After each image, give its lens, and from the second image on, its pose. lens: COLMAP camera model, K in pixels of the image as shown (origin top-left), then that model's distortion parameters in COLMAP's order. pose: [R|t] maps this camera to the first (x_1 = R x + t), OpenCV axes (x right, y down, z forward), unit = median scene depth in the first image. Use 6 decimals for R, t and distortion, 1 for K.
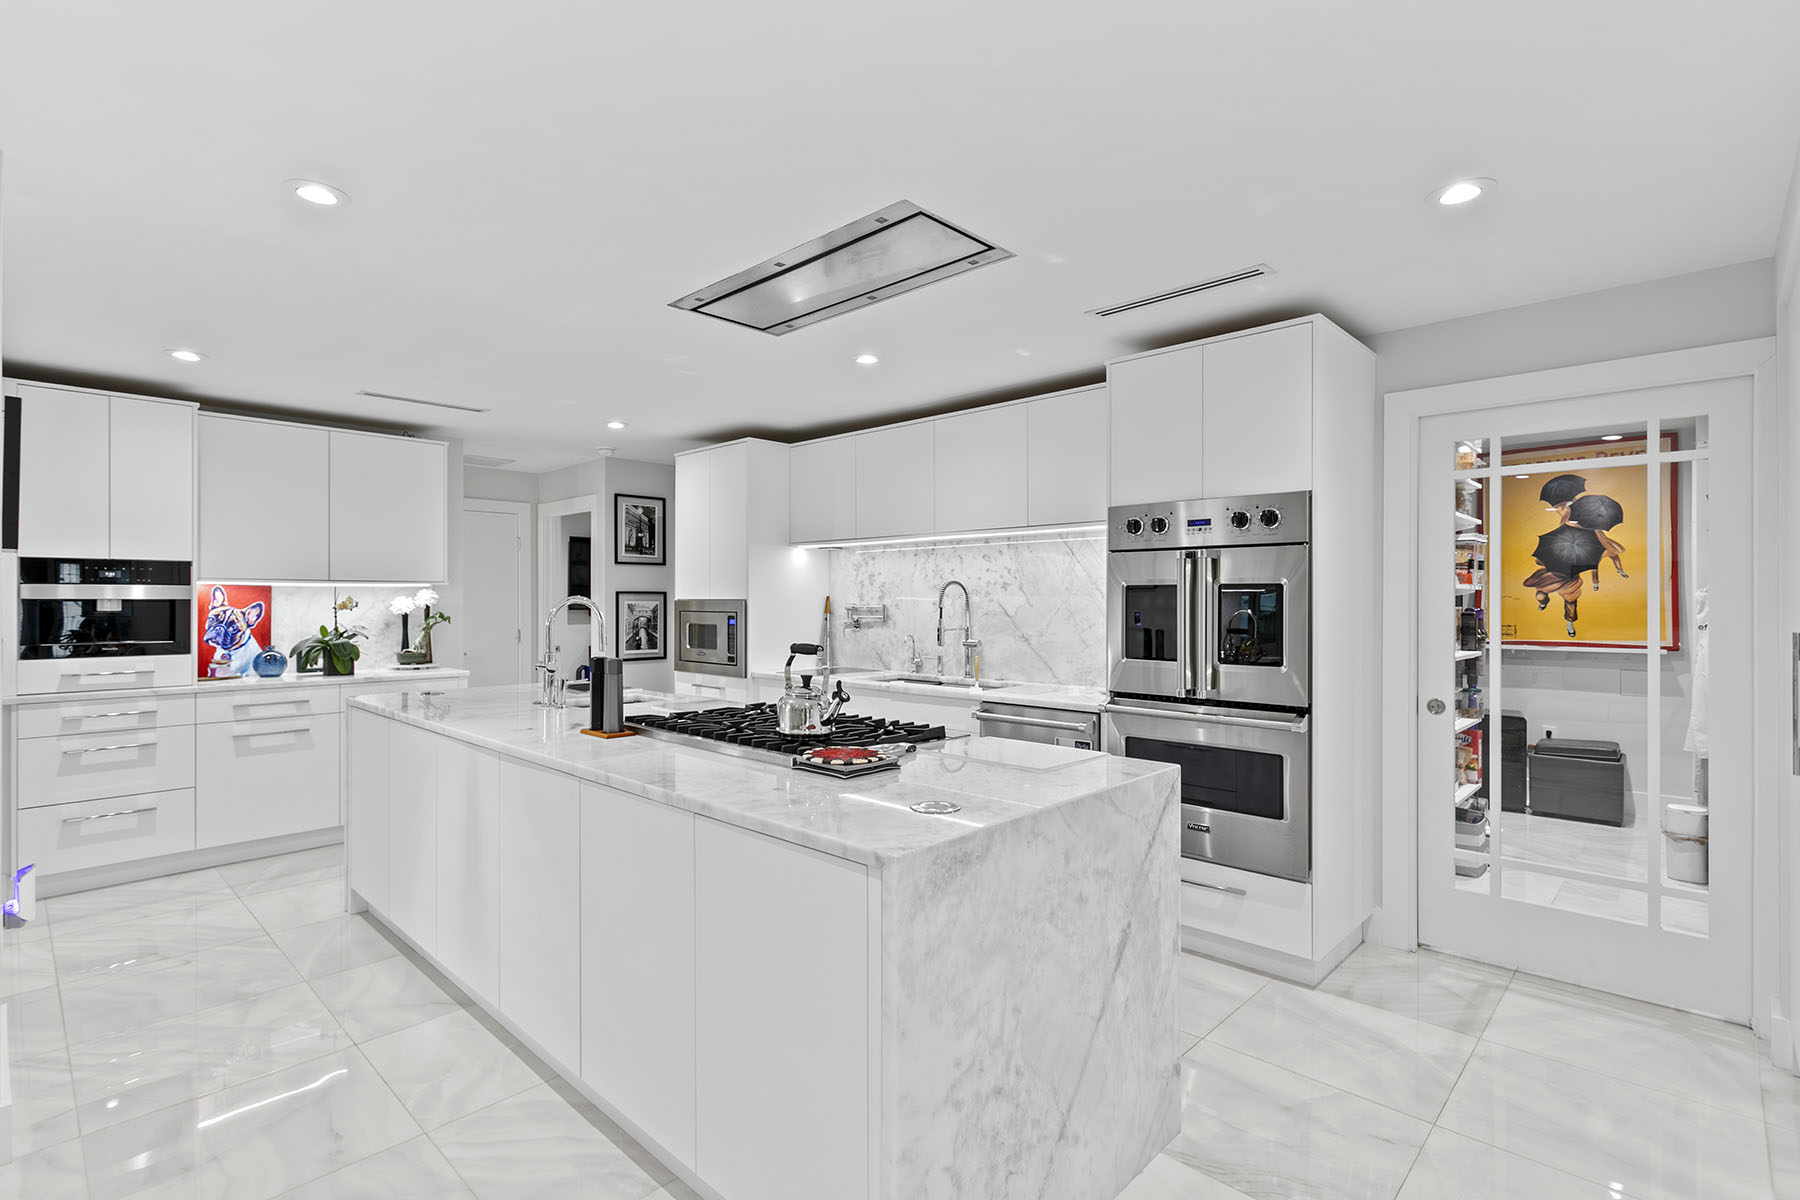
lens RADIAL K [[857.3, 0, 883.2], [0, 857.3, 595.7], [0, 0, 1]] dist [0.001938, -0.000037]
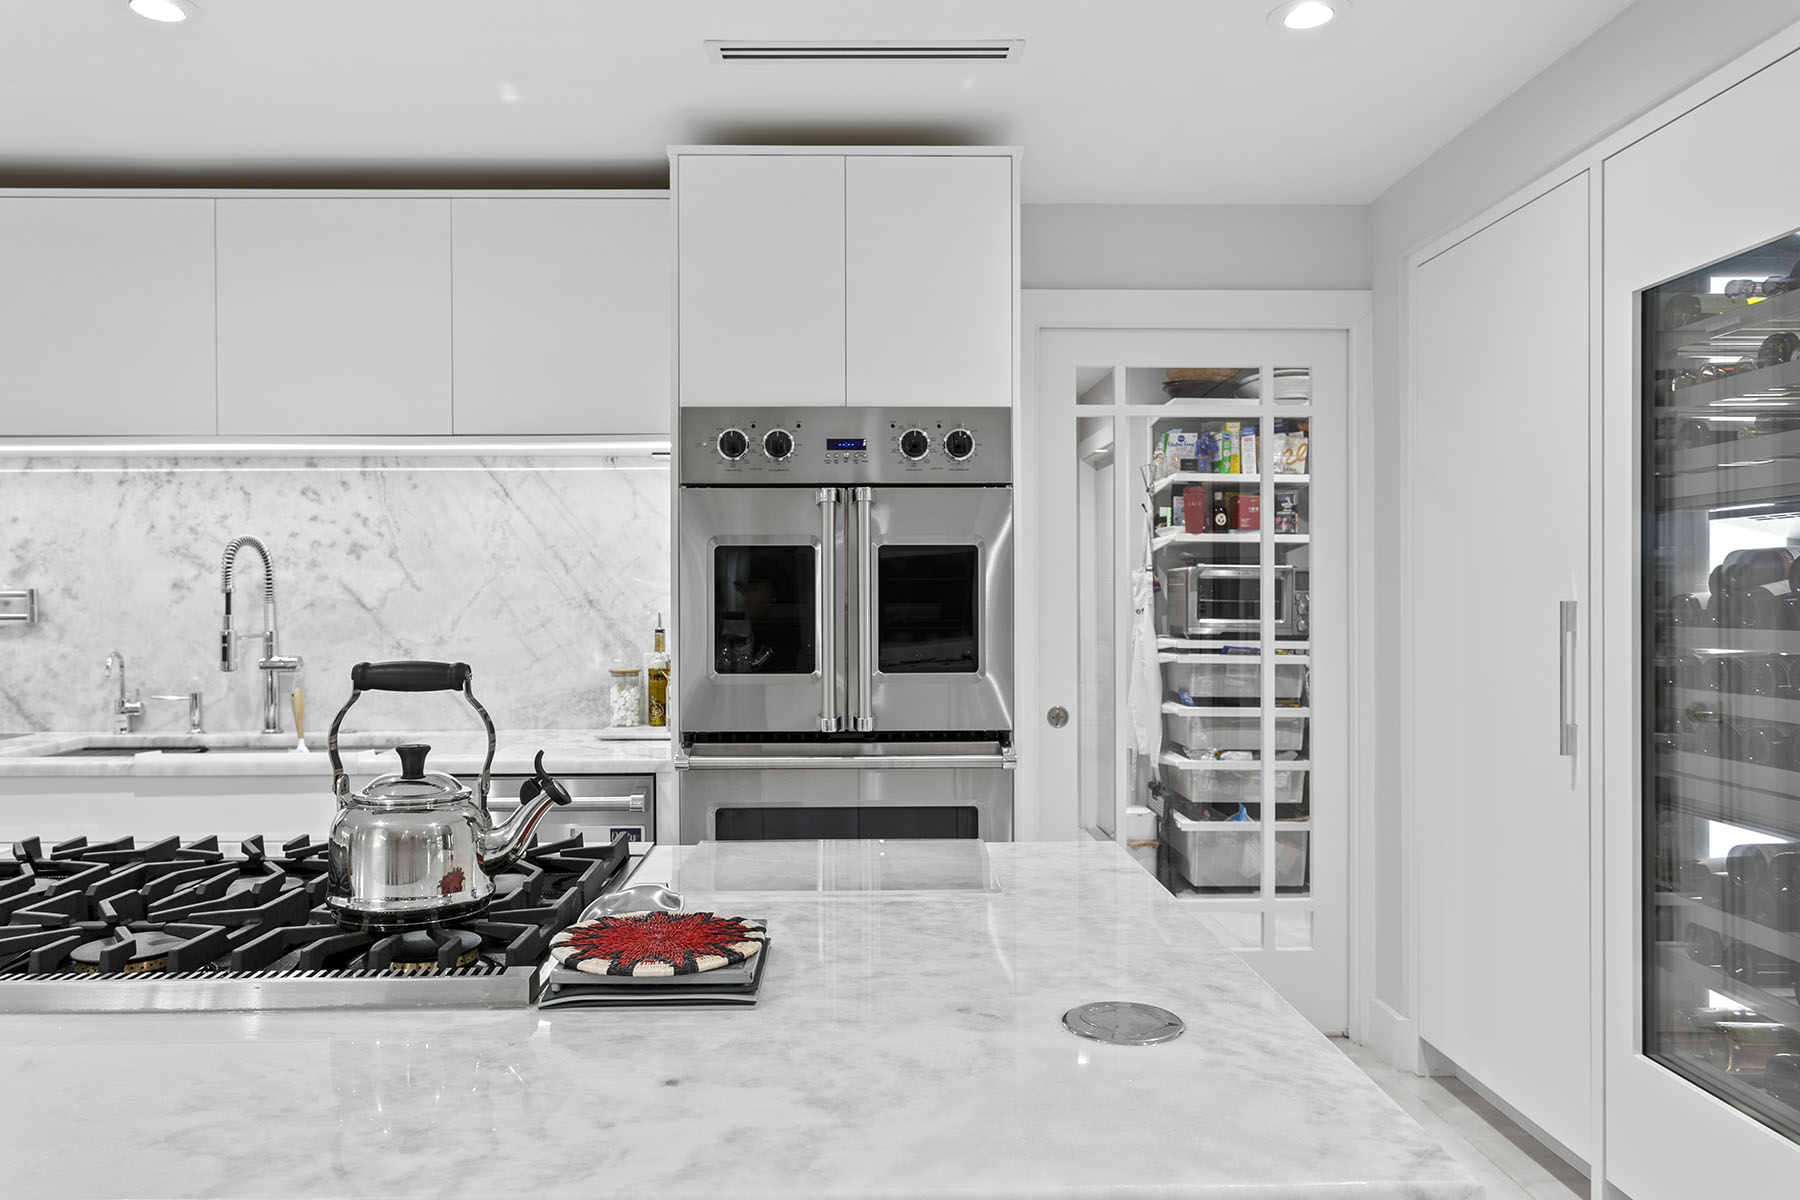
lens RADIAL K [[1240.9, 0, 884.9], [0, 1240.9, 602.5], [0, 0, 1]] dist [-0.002855, -0.000706]
pose [[0.700879, -0.006994, 0.713246, -0.364936], [-0.000017, 0.999952, 0.009823, 0.027894], [-0.713280, -0.006897, 0.700845, 0.528431]]
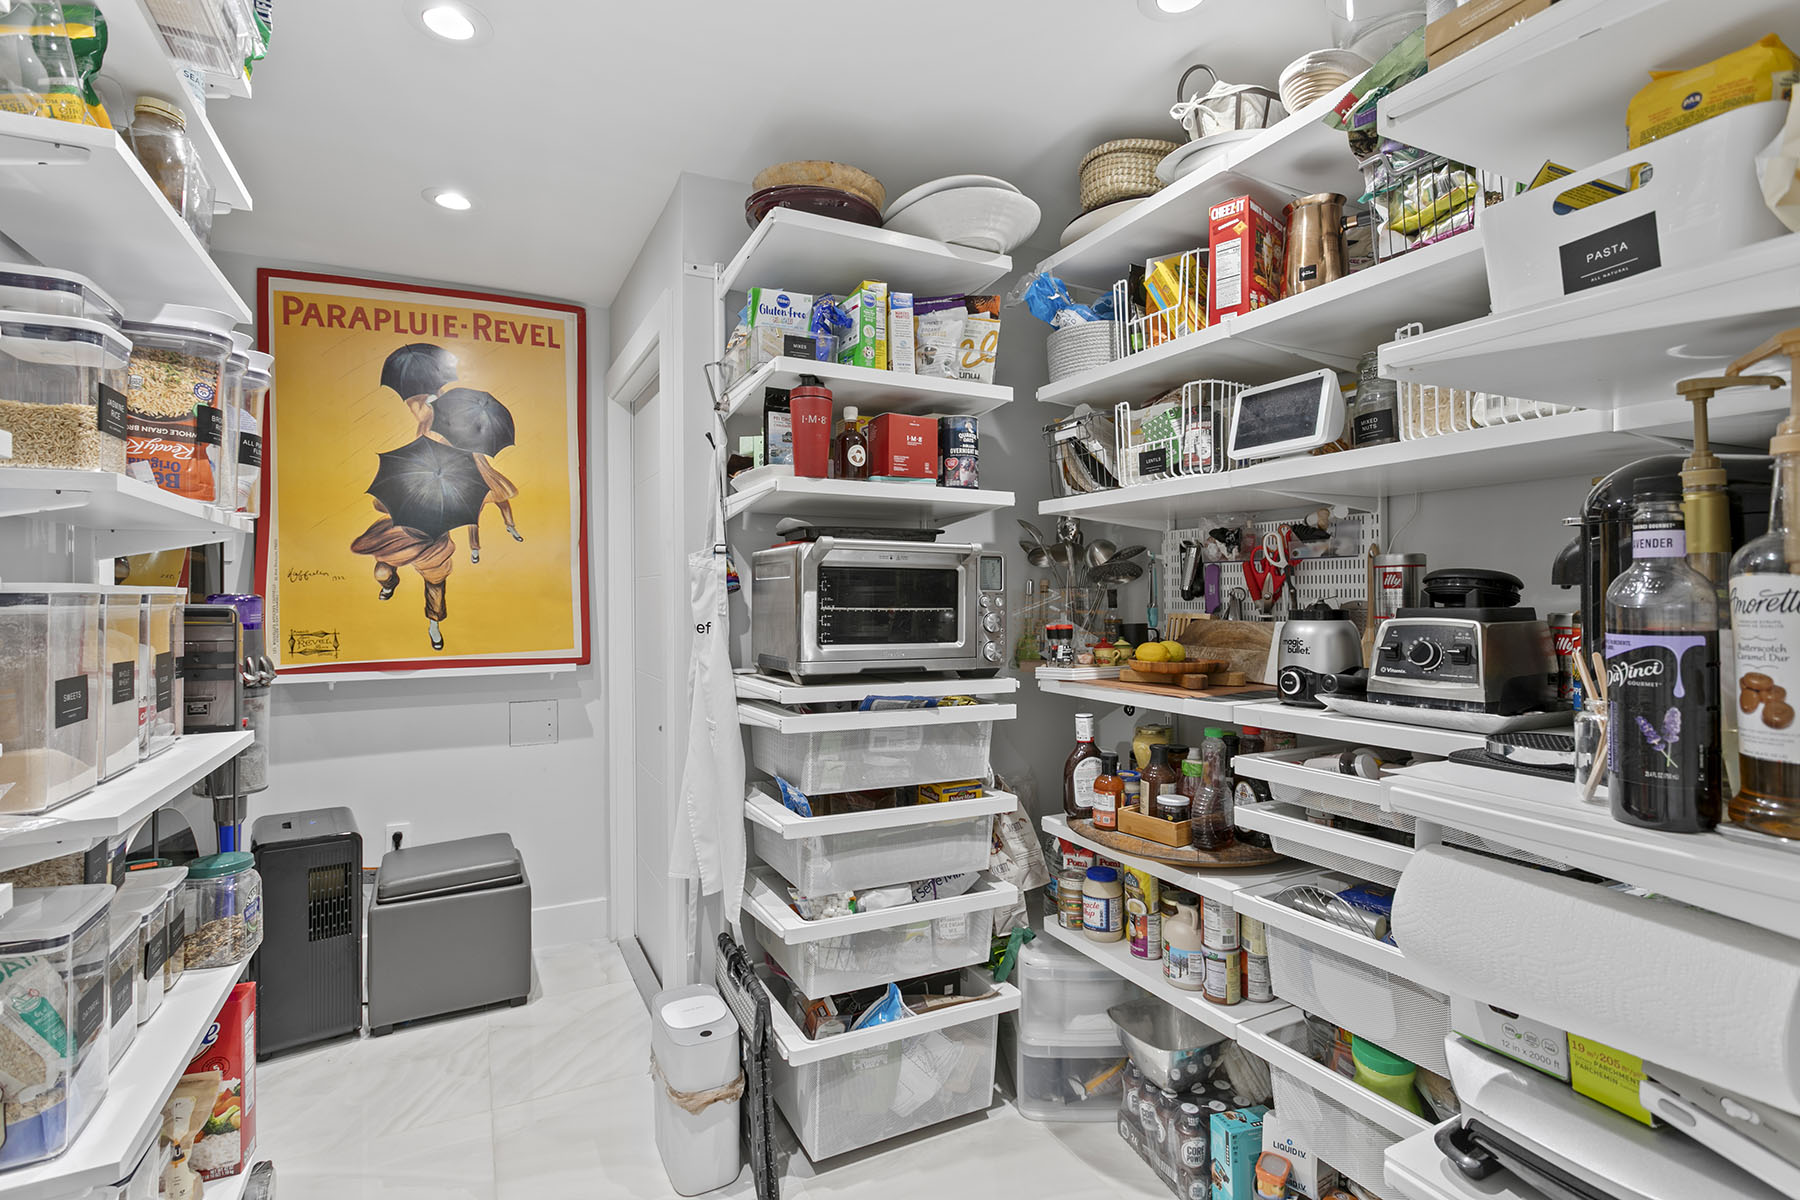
lens RADIAL K [[857.3, 0, 873.6], [0, 857.3, 598.1], [0, 0, 1]] dist [0.001938, -0.000037]
pose [[0.348791, -0.006187, 0.937180, 1.040617], [-0.001358, 0.999974, 0.007107, 0.030594], [-0.937199, -0.003752, 0.348774, 1.463257]]
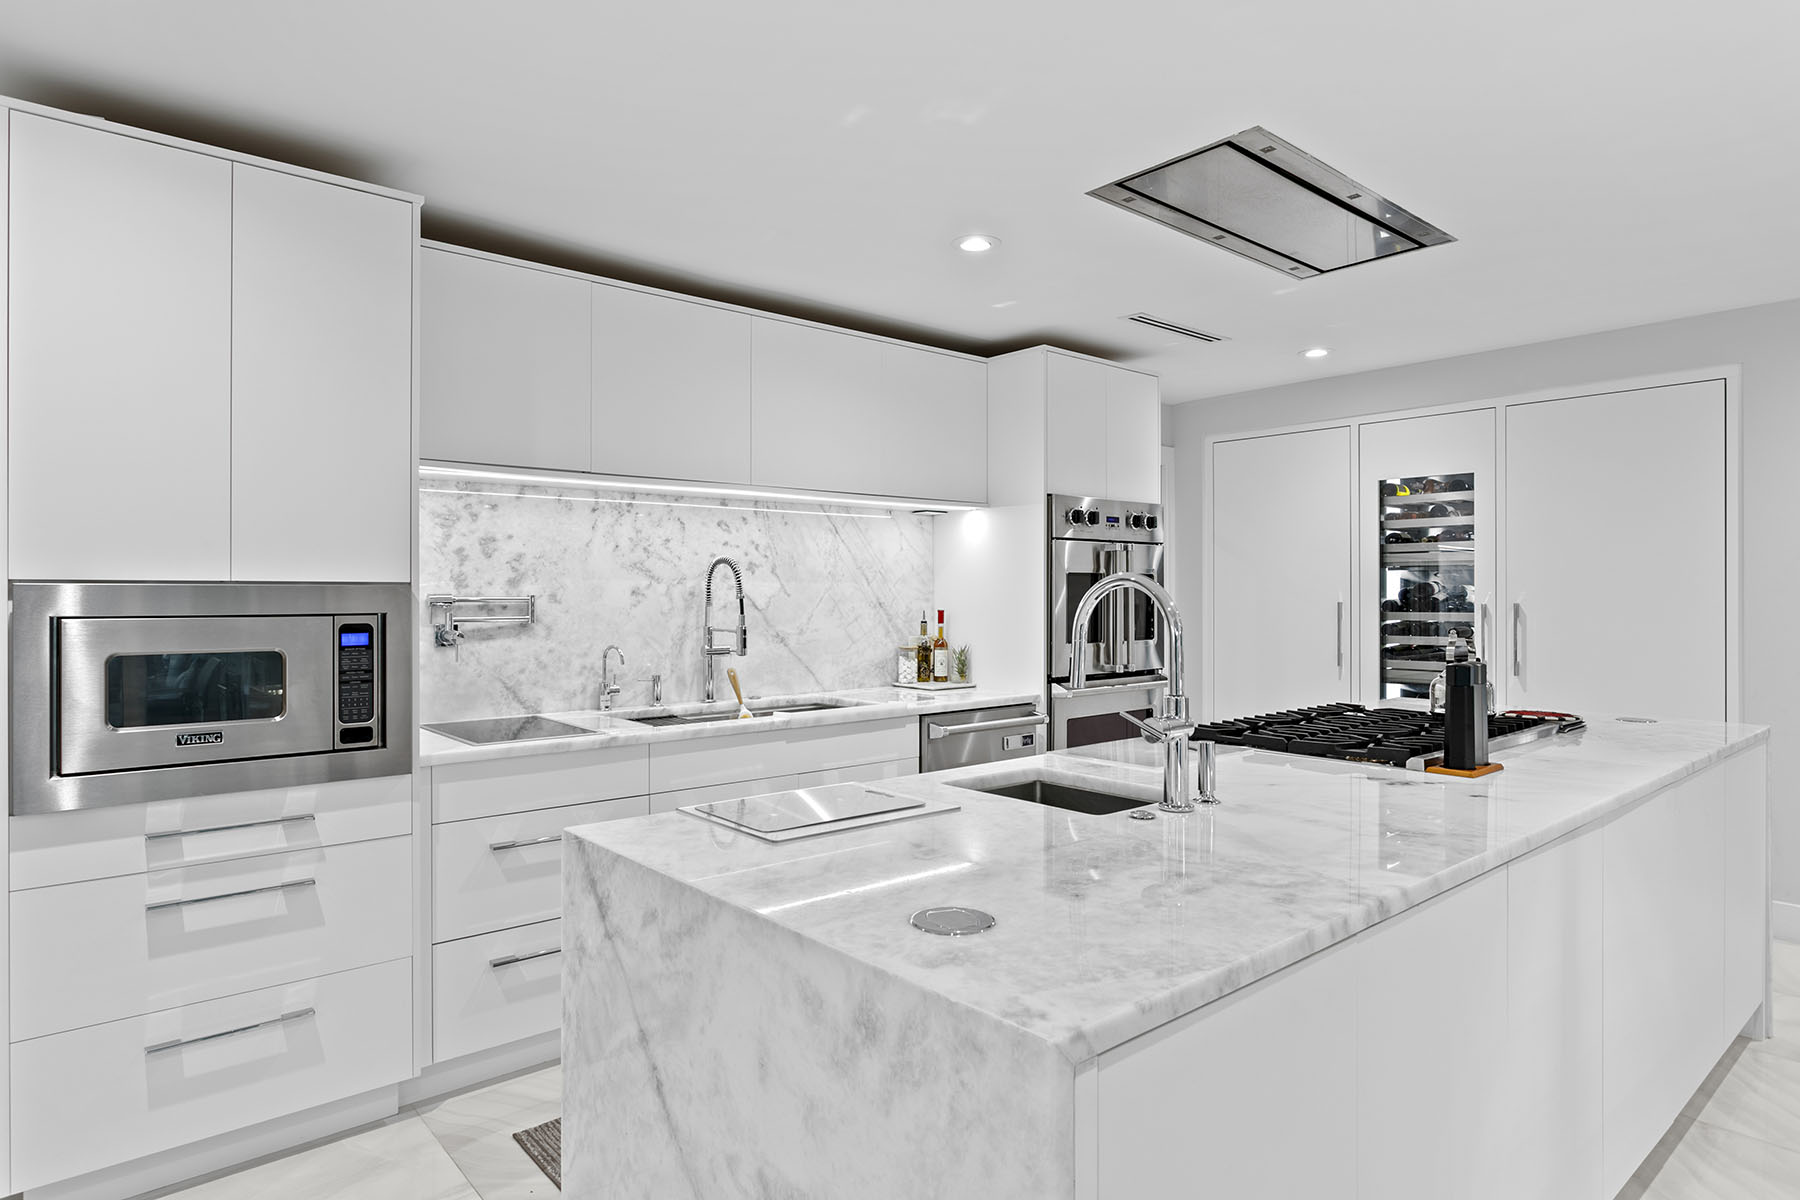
lens RADIAL K [[1029.3, 0, 901.1], [0, 1029.3, 597.6], [0, 0, 1]] dist [-0.008662, 0.000960]
pose [[0.083586, -0.005607, 0.996485, -1.531325], [-0.004578, 0.999971, 0.006010, 0.017654], [-0.996490, -0.005064, 0.083558, 1.729599]]
